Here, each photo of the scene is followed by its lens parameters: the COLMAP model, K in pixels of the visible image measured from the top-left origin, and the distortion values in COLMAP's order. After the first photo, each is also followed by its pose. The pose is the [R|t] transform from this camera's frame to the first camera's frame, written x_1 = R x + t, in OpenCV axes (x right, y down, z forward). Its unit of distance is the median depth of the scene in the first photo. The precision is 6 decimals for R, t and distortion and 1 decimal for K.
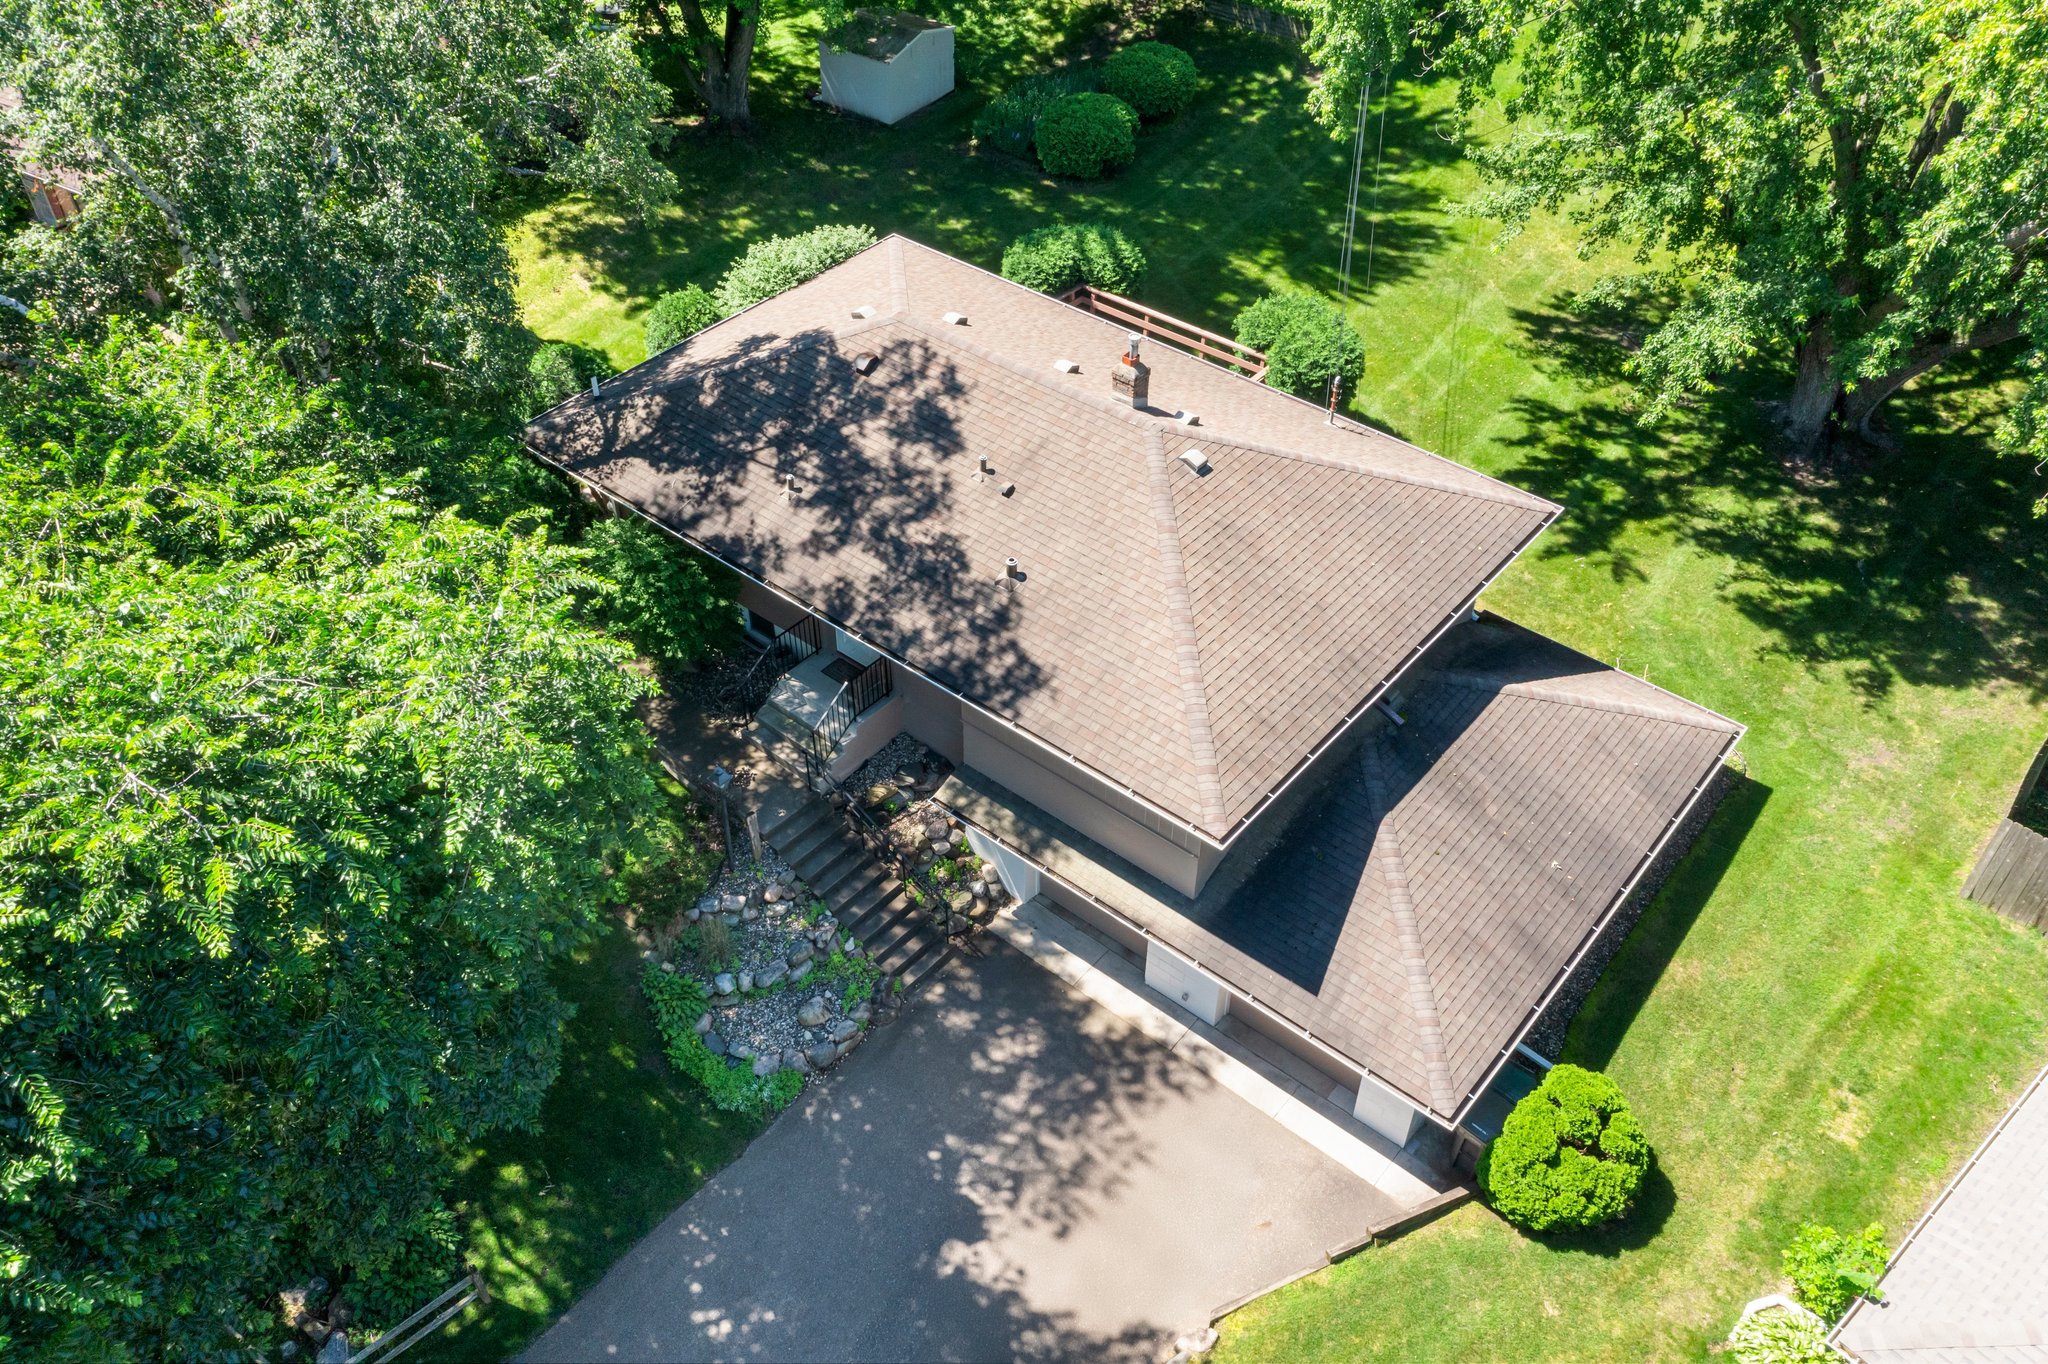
lens RADIAL K [[1629.2, 0, 1024.0], [0, 1629.2, 682.0], [0, 0, 1]] dist [0.000585, 0.017220]
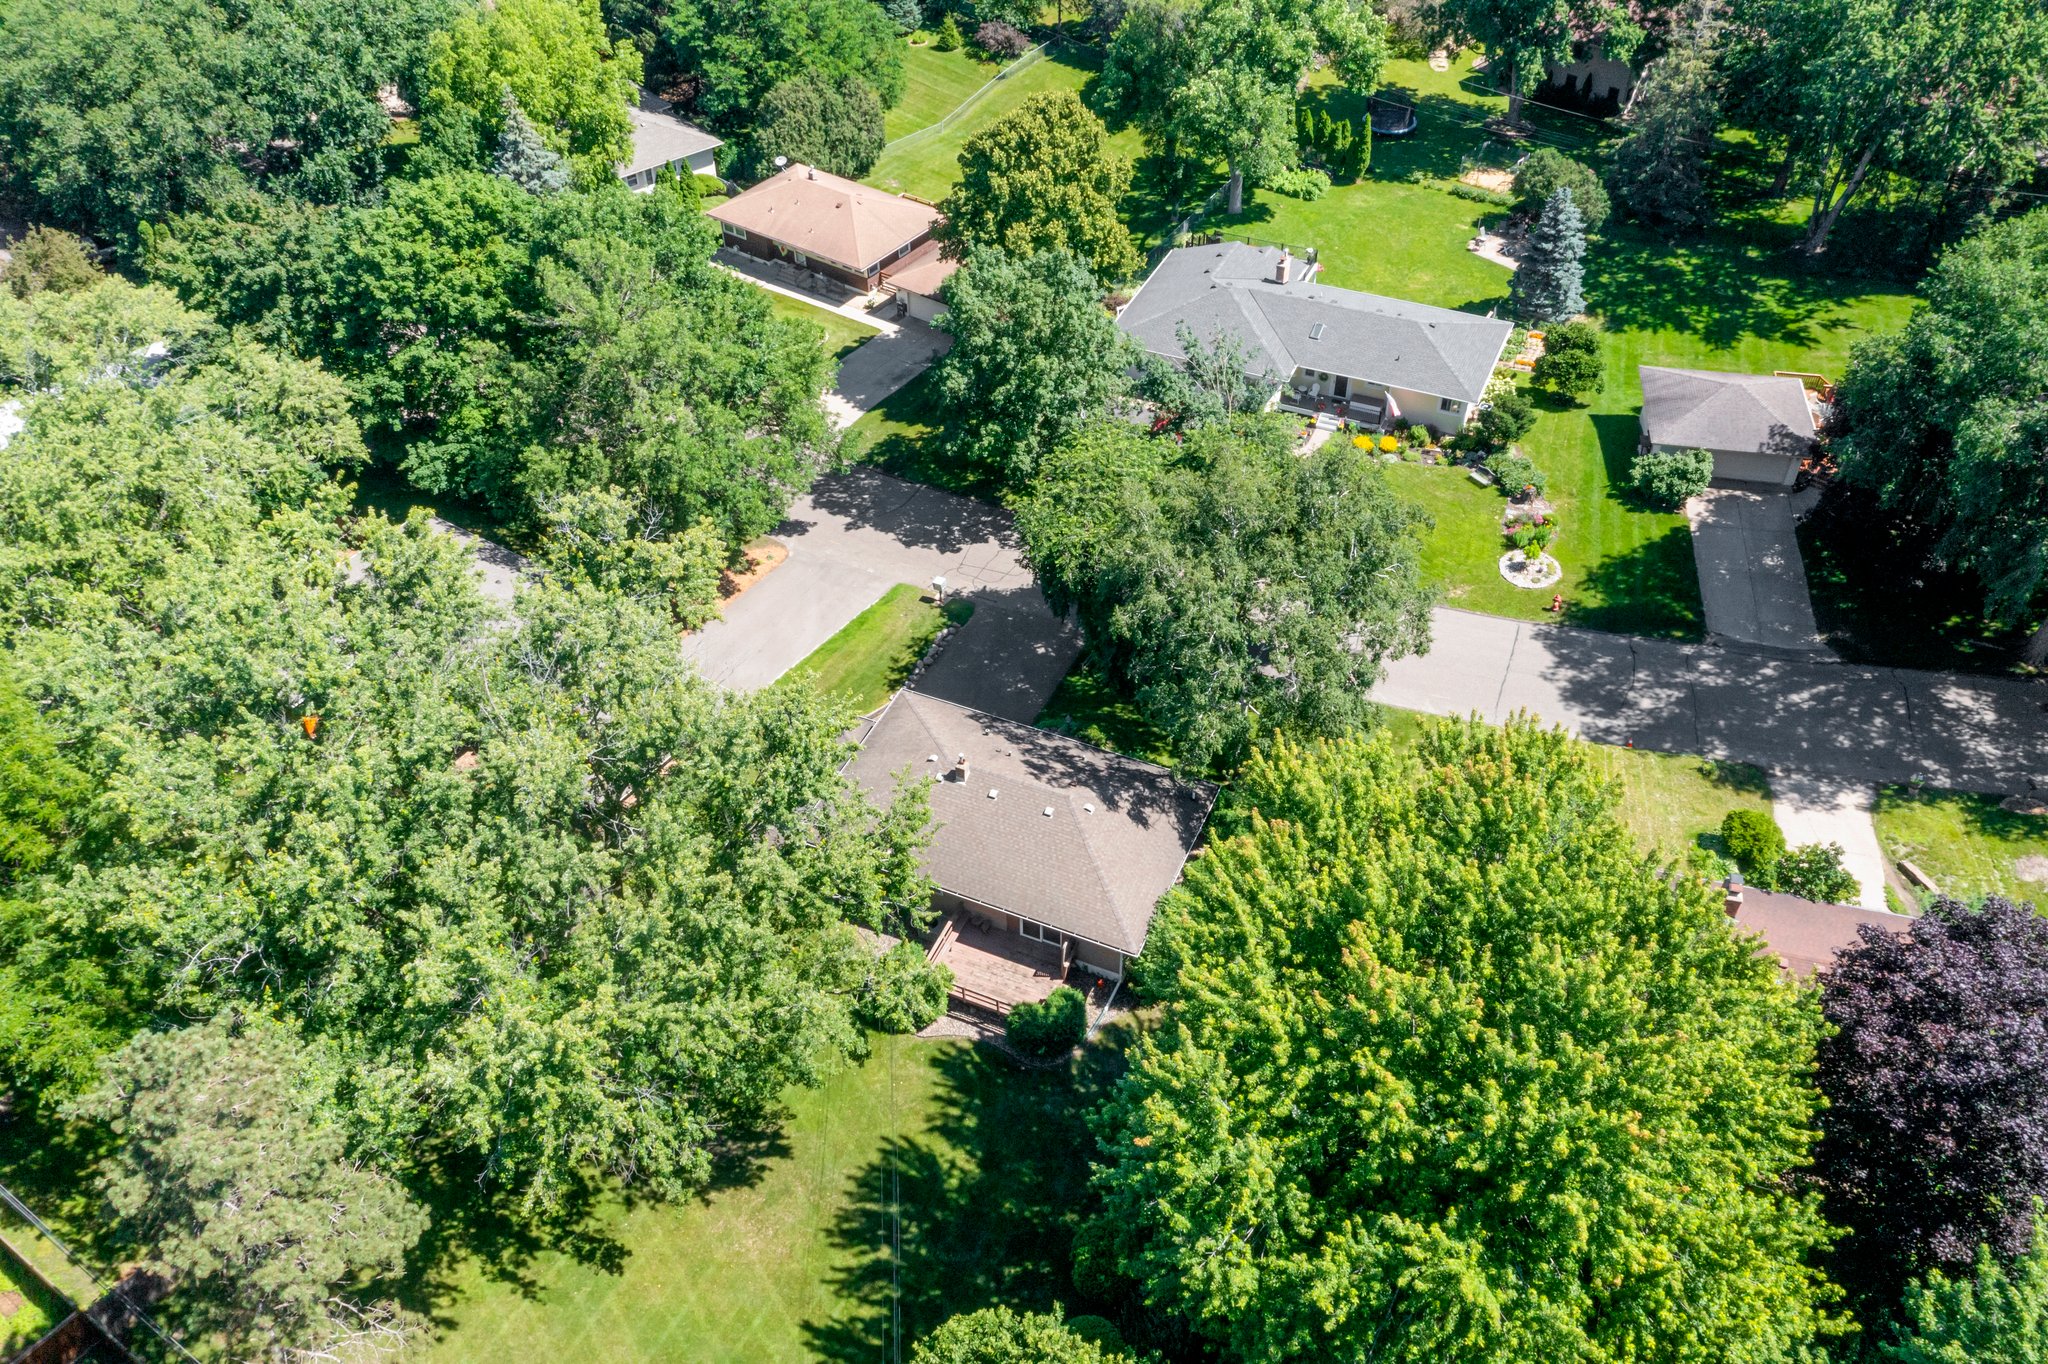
lens RADIAL K [[1629.2, 0, 1024.0], [0, 1629.2, 682.0], [0, 0, 1]] dist [0.000585, 0.017220]
pose [[-0.961046, 0.188689, -0.201956, 0.458903], [-0.183821, 0.109297, 0.976864, -2.683339], [0.206397, 0.975936, -0.070354, 1.040664]]
